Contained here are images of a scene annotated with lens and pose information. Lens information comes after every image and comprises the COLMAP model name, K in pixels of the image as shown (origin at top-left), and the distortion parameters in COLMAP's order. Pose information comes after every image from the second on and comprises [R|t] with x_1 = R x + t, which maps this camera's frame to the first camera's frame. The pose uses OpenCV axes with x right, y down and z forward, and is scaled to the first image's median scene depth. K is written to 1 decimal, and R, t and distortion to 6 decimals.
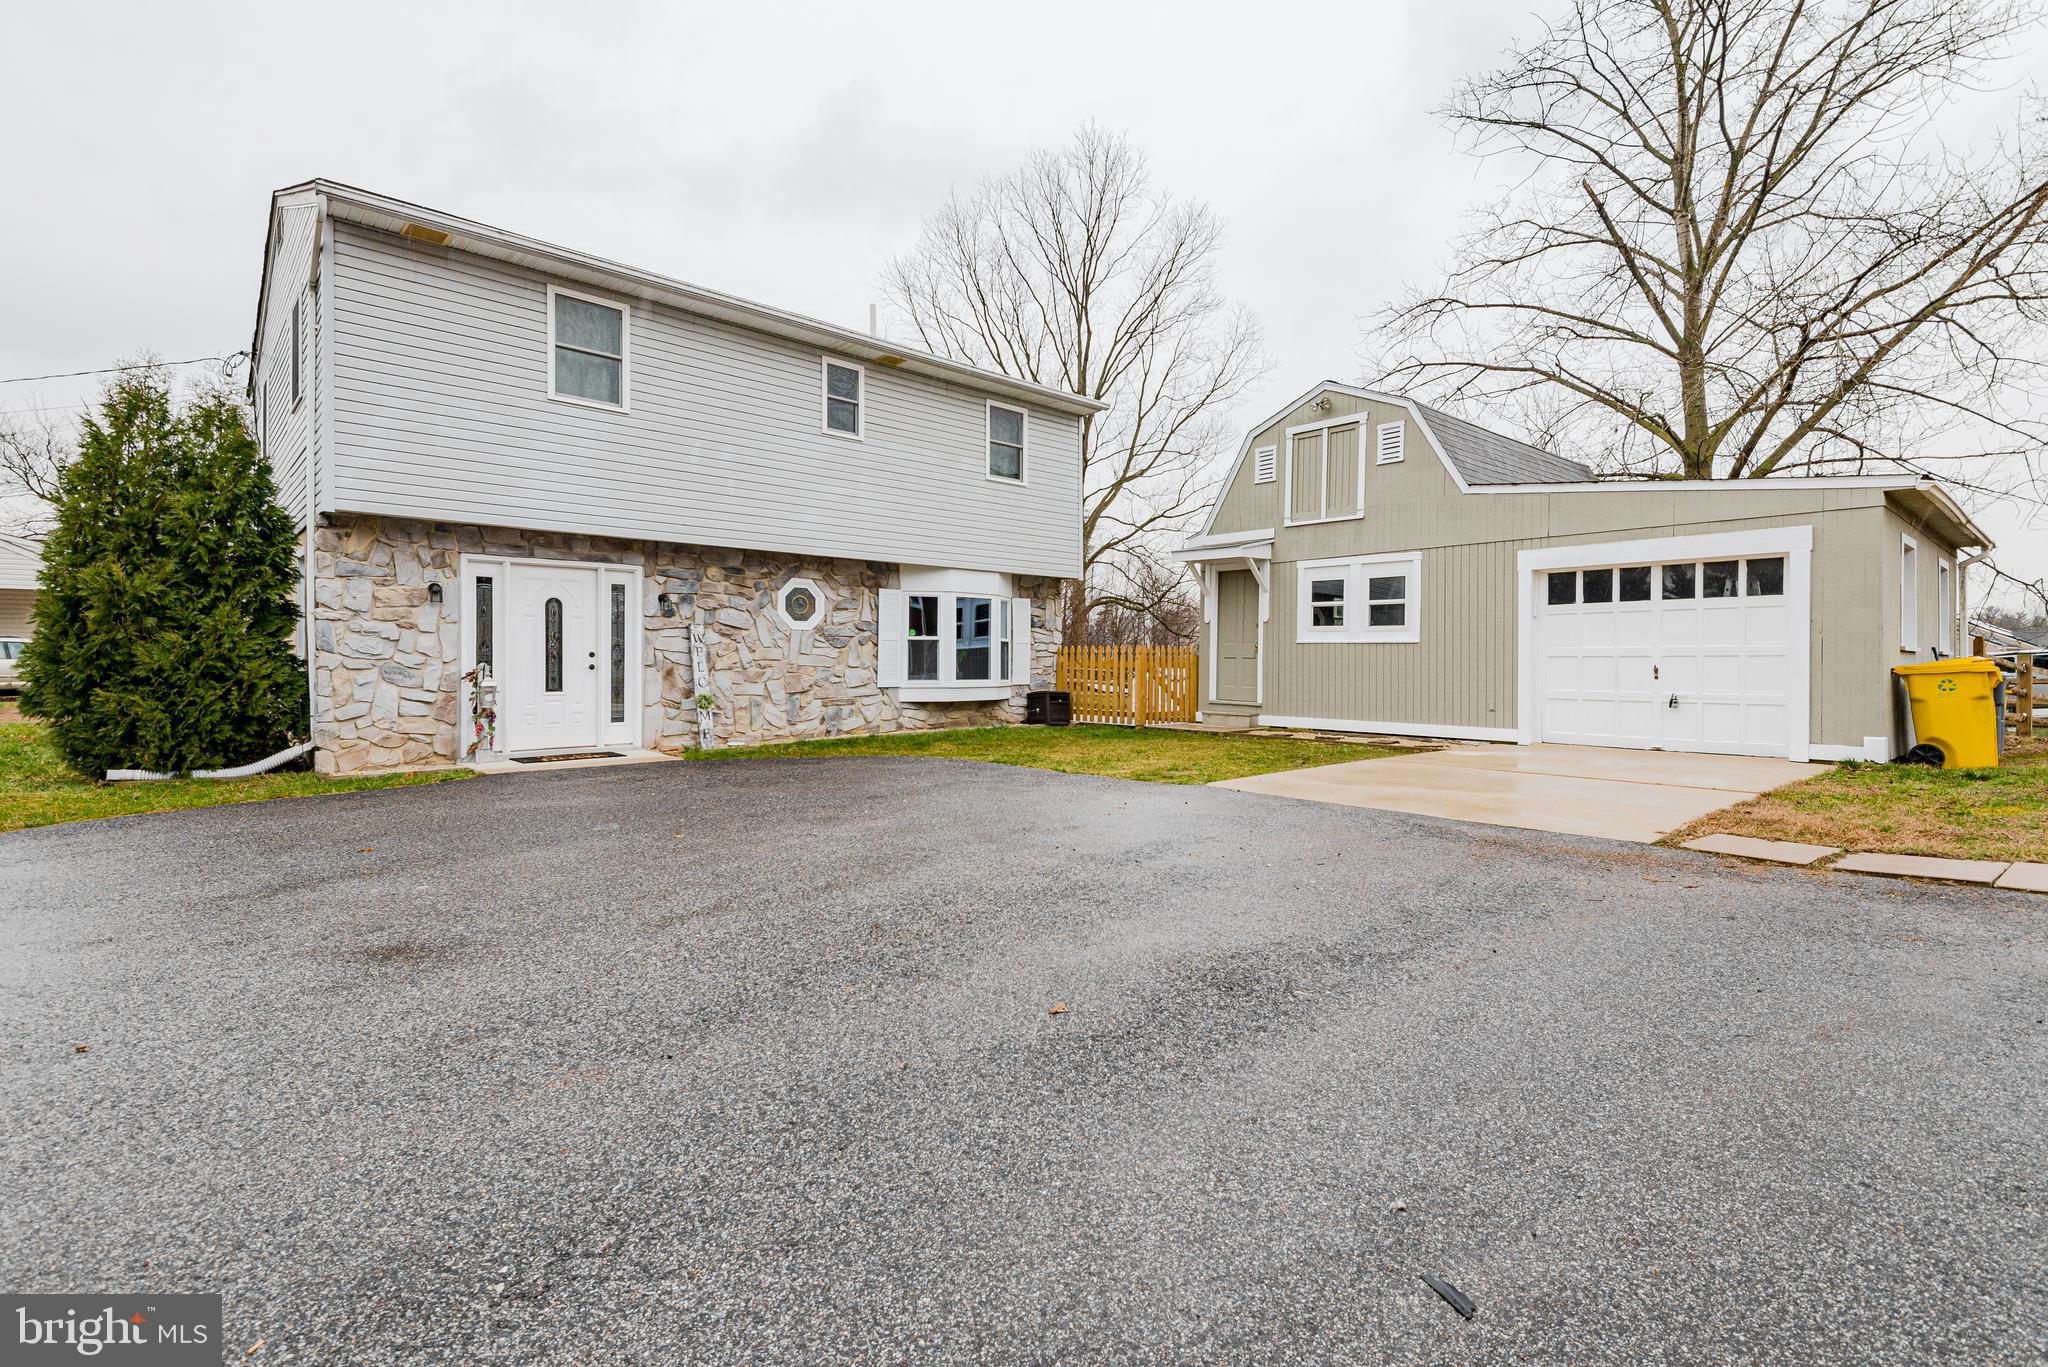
lens RADIAL K [[936.9, 0, 1050.9], [0, 936.9, 679.3], [0, 0, 1]] dist [0.034714, -0.019046]
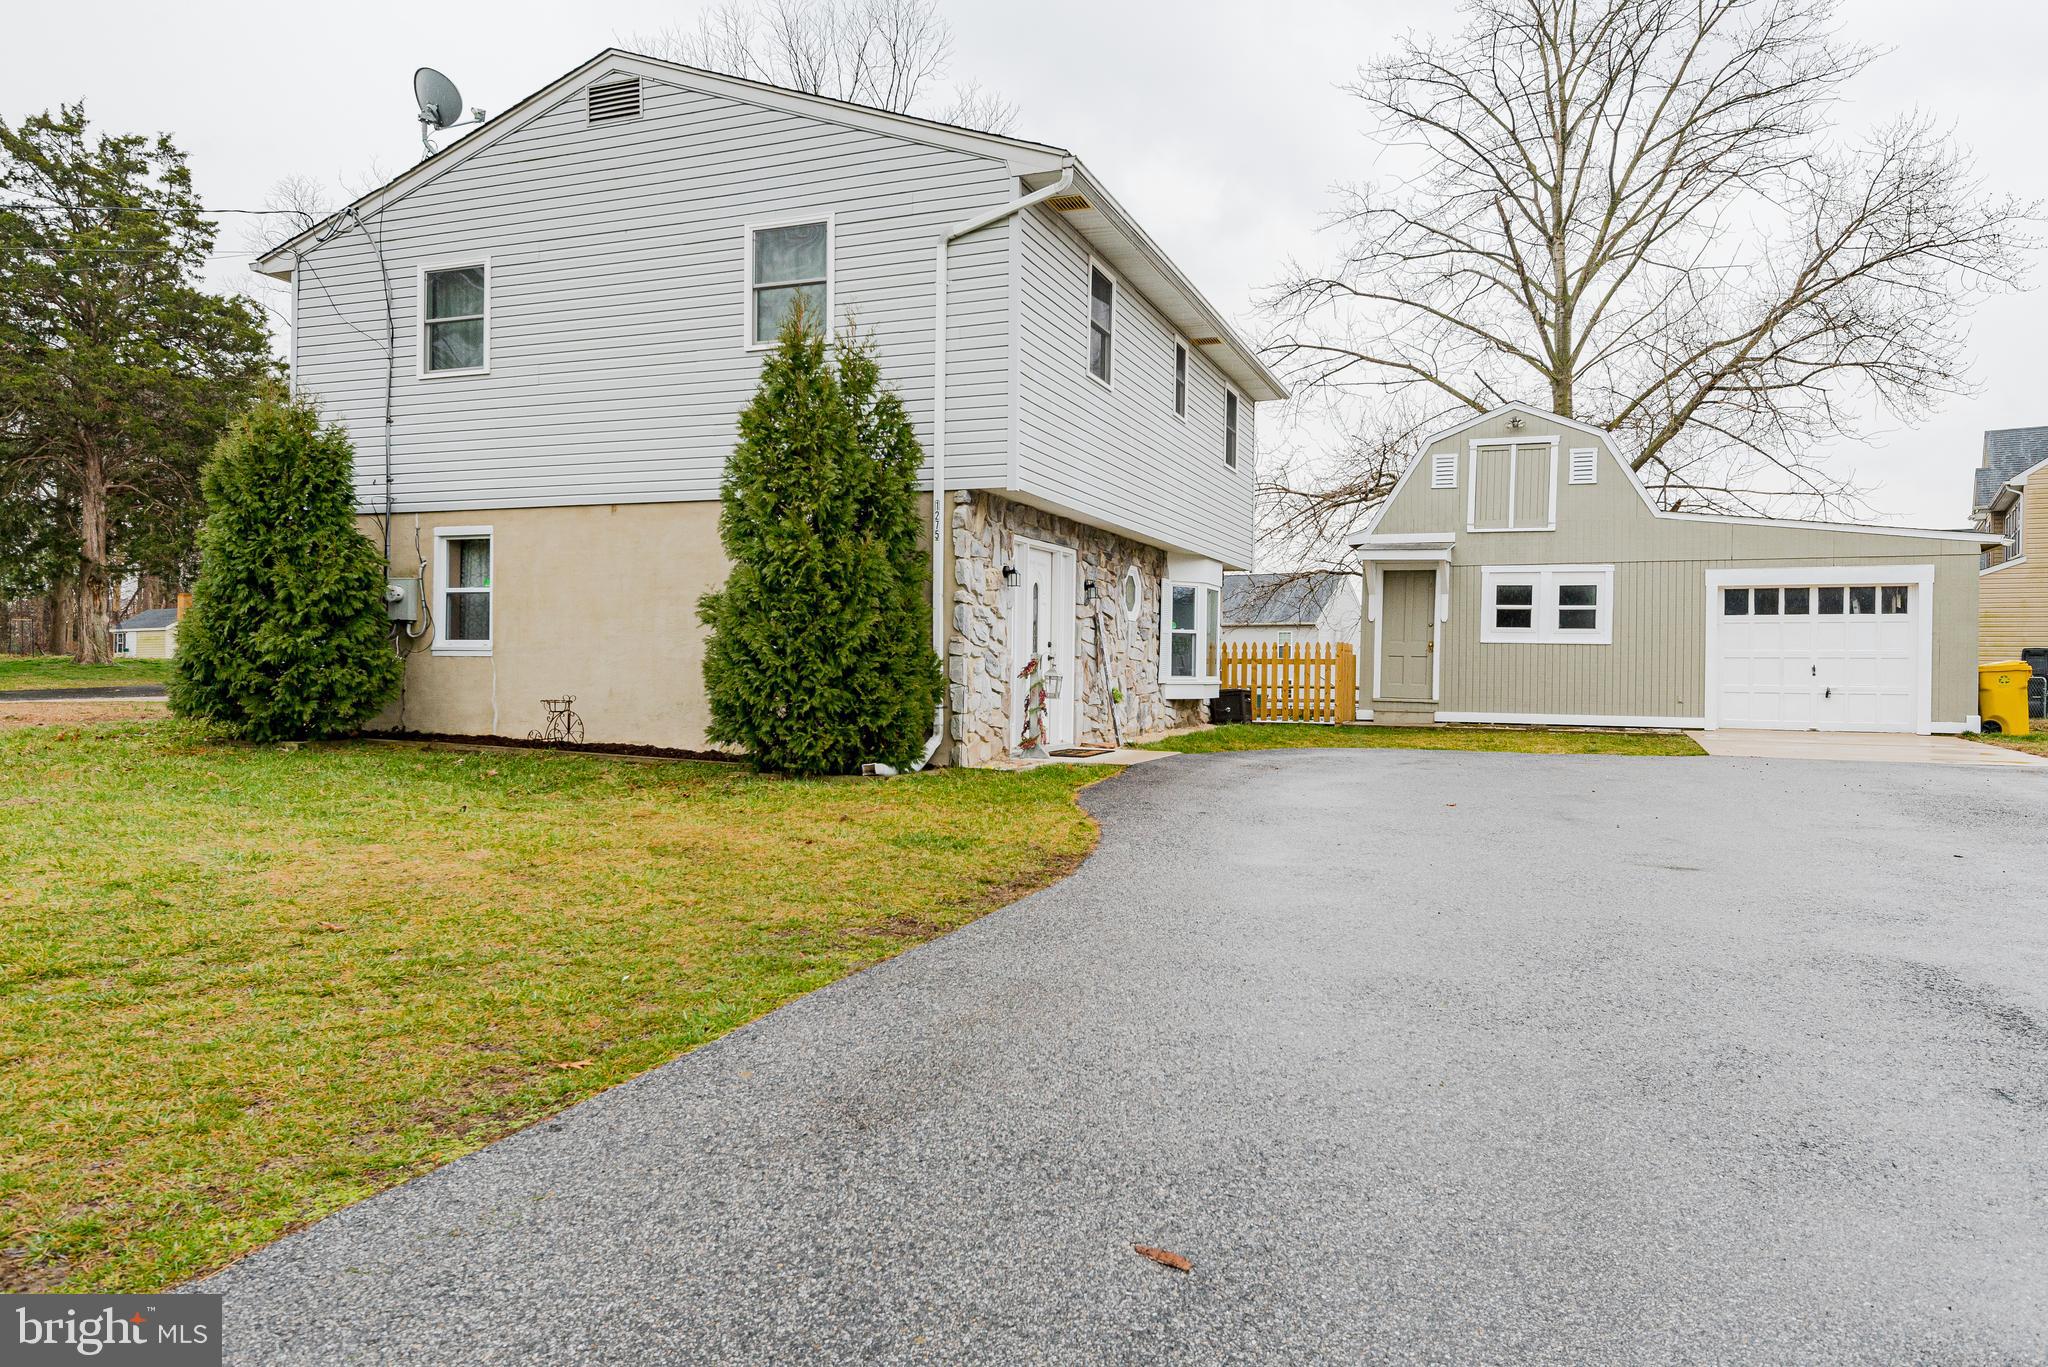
lens RADIAL K [[1353.0, 0, 1024.0], [0, 1353.0, 683.5], [0, 0, 1]] dist [0.045354, -0.002718]
pose [[0.890545, 0.001432, 0.454892, -0.978604], [0.000844, 0.999988, -0.004801, 0.015697], [-0.454894, 0.004660, 0.890533, -0.145140]]
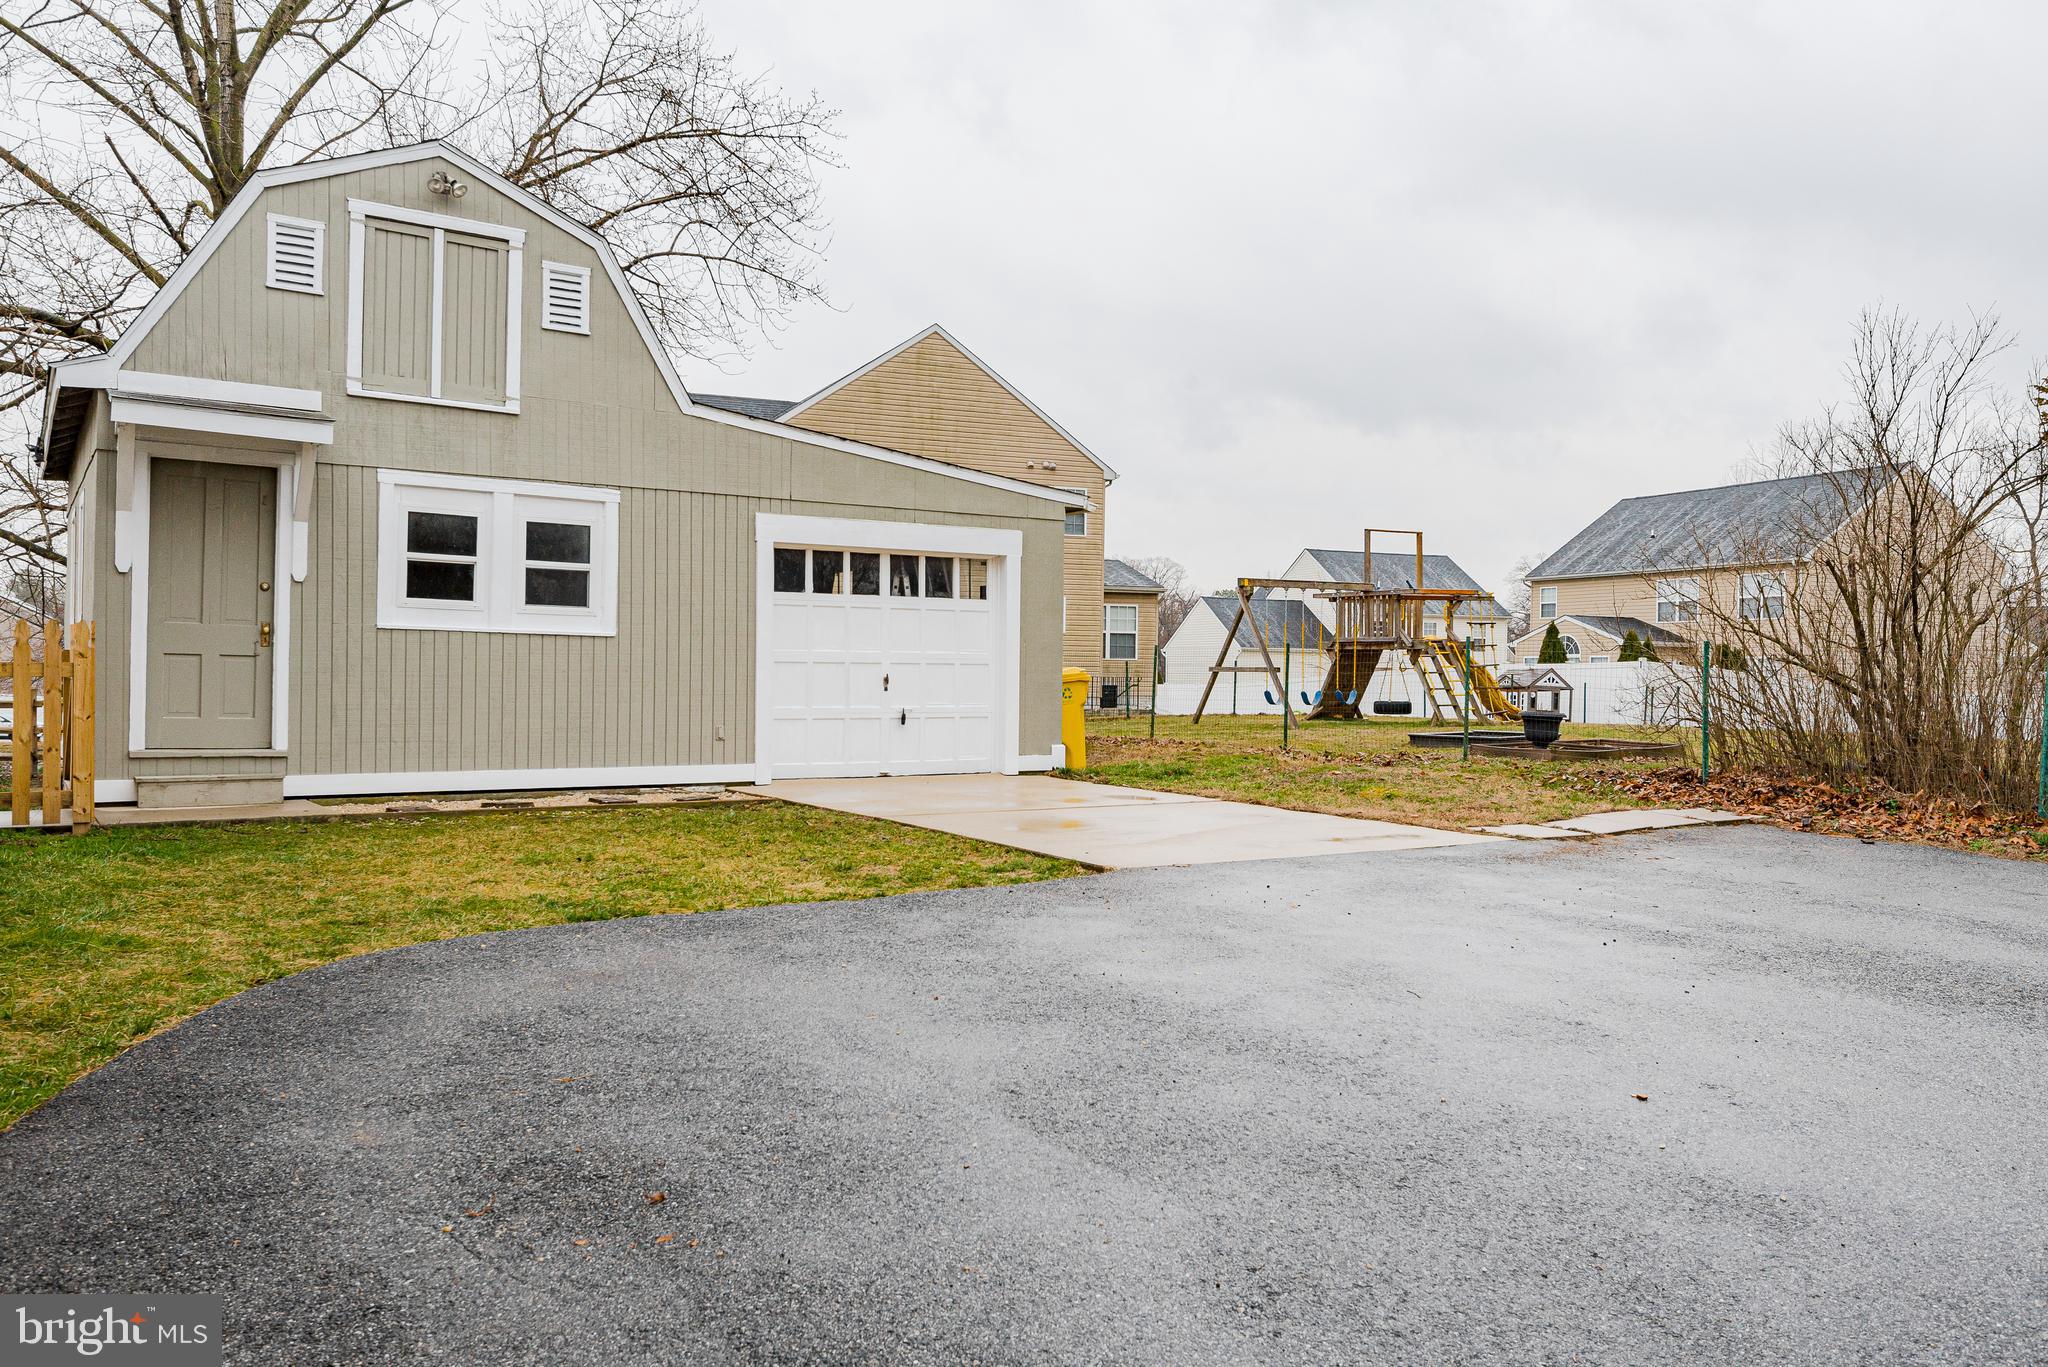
lens RADIAL K [[1563.9, 0, 1024.0], [0, 1563.9, 683.5], [0, 0, 1]] dist [0.028606, -0.001833]
pose [[0.128866, -0.010722, 0.991604, -0.590319], [0.005728, 0.999933, 0.010068, -0.016474], [-0.991645, 0.004382, 0.128919, 0.590907]]
